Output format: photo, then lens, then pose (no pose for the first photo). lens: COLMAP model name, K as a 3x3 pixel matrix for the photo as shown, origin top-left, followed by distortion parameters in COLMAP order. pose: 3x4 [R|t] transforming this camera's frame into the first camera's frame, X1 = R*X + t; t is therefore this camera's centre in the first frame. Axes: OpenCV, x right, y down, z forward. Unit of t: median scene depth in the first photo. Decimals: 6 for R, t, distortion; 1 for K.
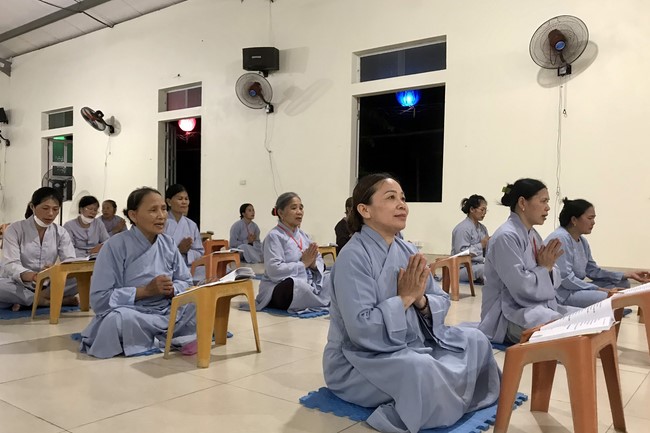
lens RADIAL K [[544.7, 0, 320.1], [0, 544.7, 217.4], [0, 0, 1]] dist [0.043994, -0.066904]
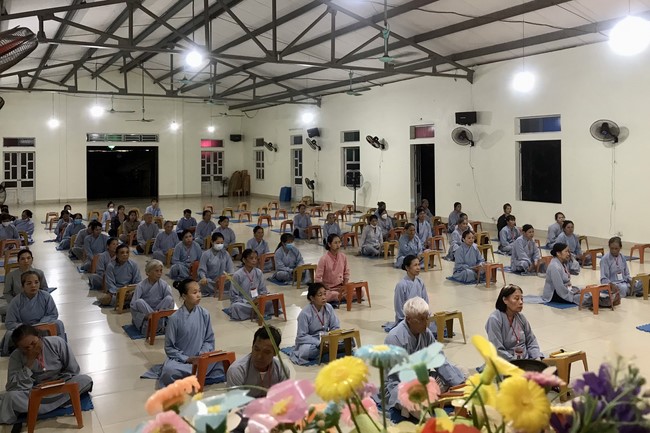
lens RADIAL K [[544.7, 0, 325.9], [0, 544.7, 212.1], [0, 0, 1]] dist [0.043994, -0.066904]
pose [[0.904792, -0.004340, -0.425832, 0.230034], [0.044979, 0.995329, 0.085425, -0.151113], [0.423472, -0.096446, 0.900761, -0.805044]]
